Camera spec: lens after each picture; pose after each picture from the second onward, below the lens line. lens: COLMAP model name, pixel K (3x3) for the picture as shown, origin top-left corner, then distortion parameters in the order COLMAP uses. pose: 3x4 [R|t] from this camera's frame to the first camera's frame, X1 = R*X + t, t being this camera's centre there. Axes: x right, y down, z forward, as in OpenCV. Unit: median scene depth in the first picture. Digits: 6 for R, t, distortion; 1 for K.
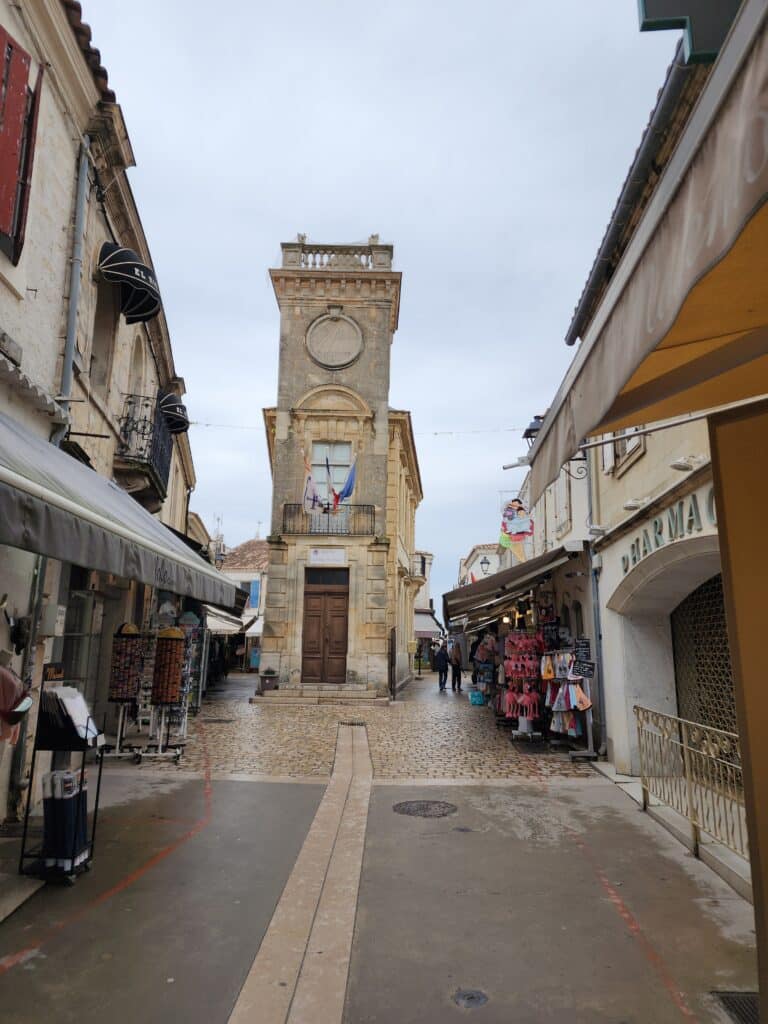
lens RADIAL K [[673.8, 0, 385.5], [0, 673.8, 510.7], [0, 0, 1]] dist [0.009789, 0.000977]
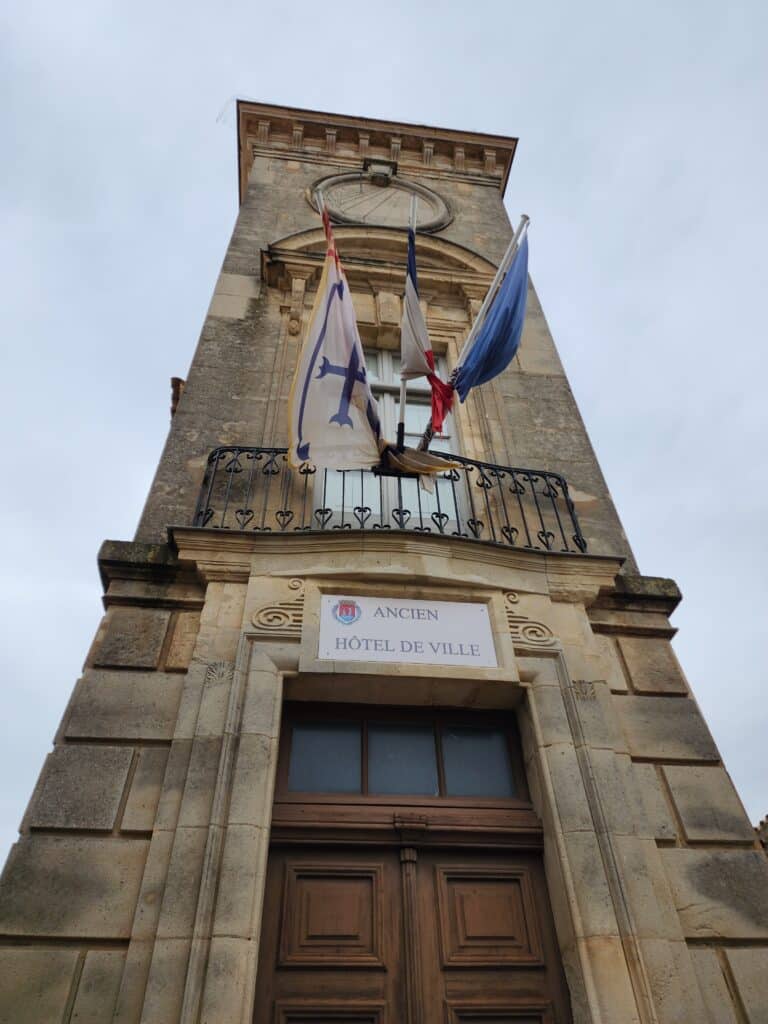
lens RADIAL K [[673.8, 0, 379.0], [0, 673.8, 508.5], [0, 0, 1]] dist [0.009789, 0.000977]
pose [[0.994702, 0.047346, 0.091245, -0.113553], [0.012095, 0.827550, -0.561262, 0.147276], [-0.102083, 0.559392, 0.822593, 0.822098]]
